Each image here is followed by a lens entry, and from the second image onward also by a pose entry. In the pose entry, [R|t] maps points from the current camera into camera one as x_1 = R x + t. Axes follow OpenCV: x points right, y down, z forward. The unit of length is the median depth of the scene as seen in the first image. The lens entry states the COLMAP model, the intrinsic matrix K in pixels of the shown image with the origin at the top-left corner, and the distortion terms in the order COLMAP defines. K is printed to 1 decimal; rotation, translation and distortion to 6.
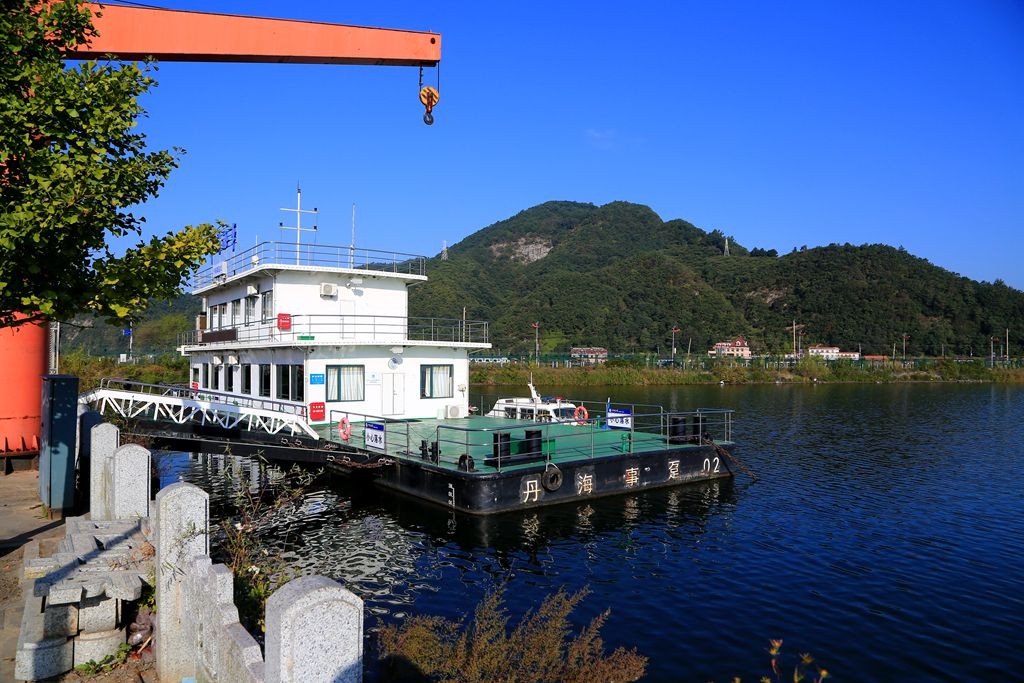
lens RADIAL K [[692.2, 0, 513.3], [0, 692.2, 345.3], [0, 0, 1]] dist [-0.108230, 0.048701]
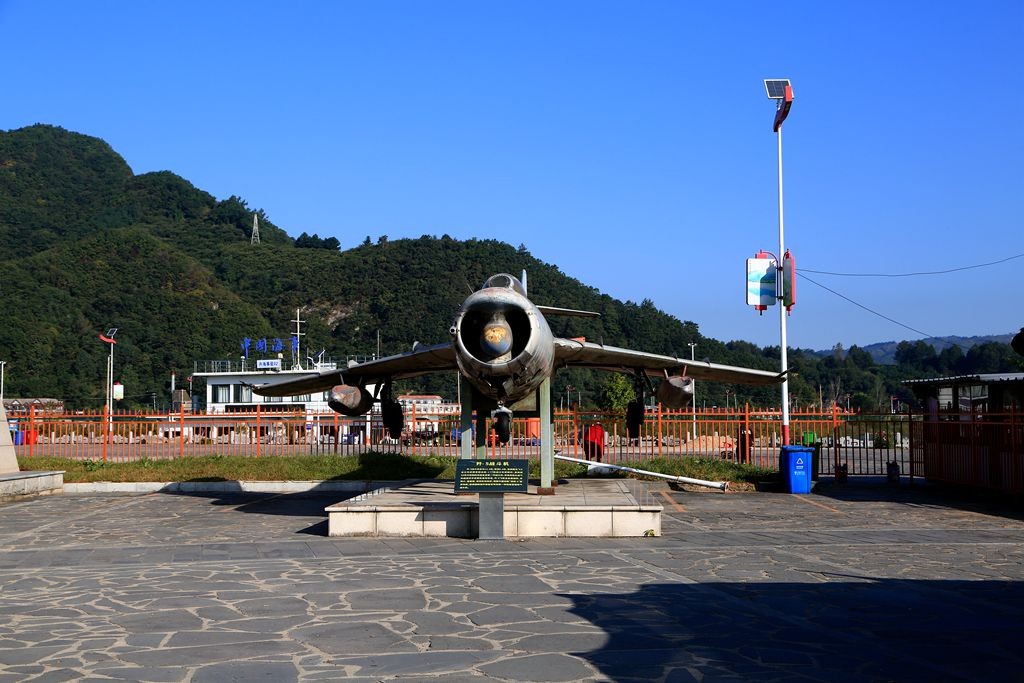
lens RADIAL K [[1308.6, 0, 513.2], [0, 1308.6, 332.8], [0, 0, 1]] dist [0.119737, 0.000000]
pose [[0.858926, 0.021935, 0.511630, -0.094610], [0.000807, 0.999023, -0.044185, -0.001611], [-0.512099, 0.038365, 0.858069, -0.115182]]
